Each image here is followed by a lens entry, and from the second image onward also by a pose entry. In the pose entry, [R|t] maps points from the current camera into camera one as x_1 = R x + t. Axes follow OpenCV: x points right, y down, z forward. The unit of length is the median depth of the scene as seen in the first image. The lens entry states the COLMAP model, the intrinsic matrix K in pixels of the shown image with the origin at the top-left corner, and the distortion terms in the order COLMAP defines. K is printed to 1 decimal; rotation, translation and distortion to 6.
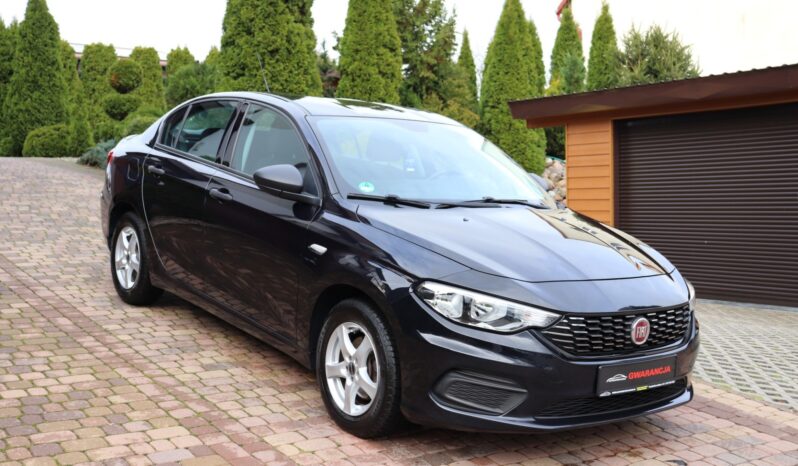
lens RADIAL K [[978.2, 0, 397.2], [0, 978.2, 231.3], [0, 0, 1]] dist [0.001657, 0.000000]
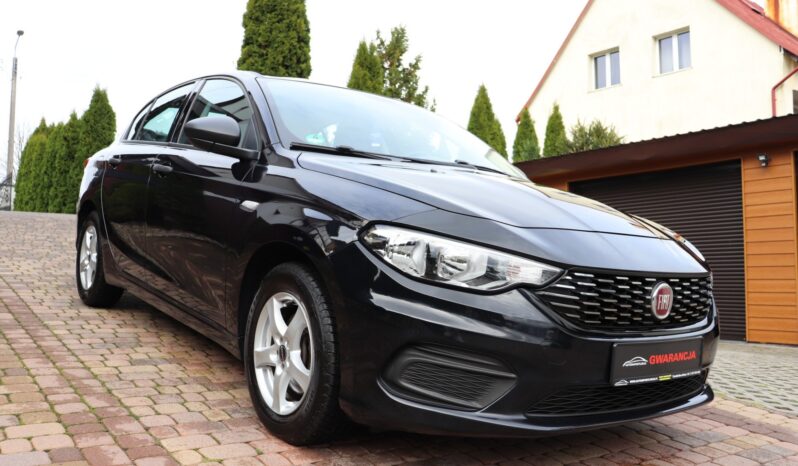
lens RADIAL K [[720.6, 0, 400.4], [0, 720.6, 234.4], [0, 0, 1]] dist [-0.132550, 0.119660]
pose [[0.999913, 0.011684, 0.006171, 0.039913], [-0.010991, 0.994677, -0.102450, 0.101609], [-0.007335, 0.102373, 0.994719, 0.421694]]
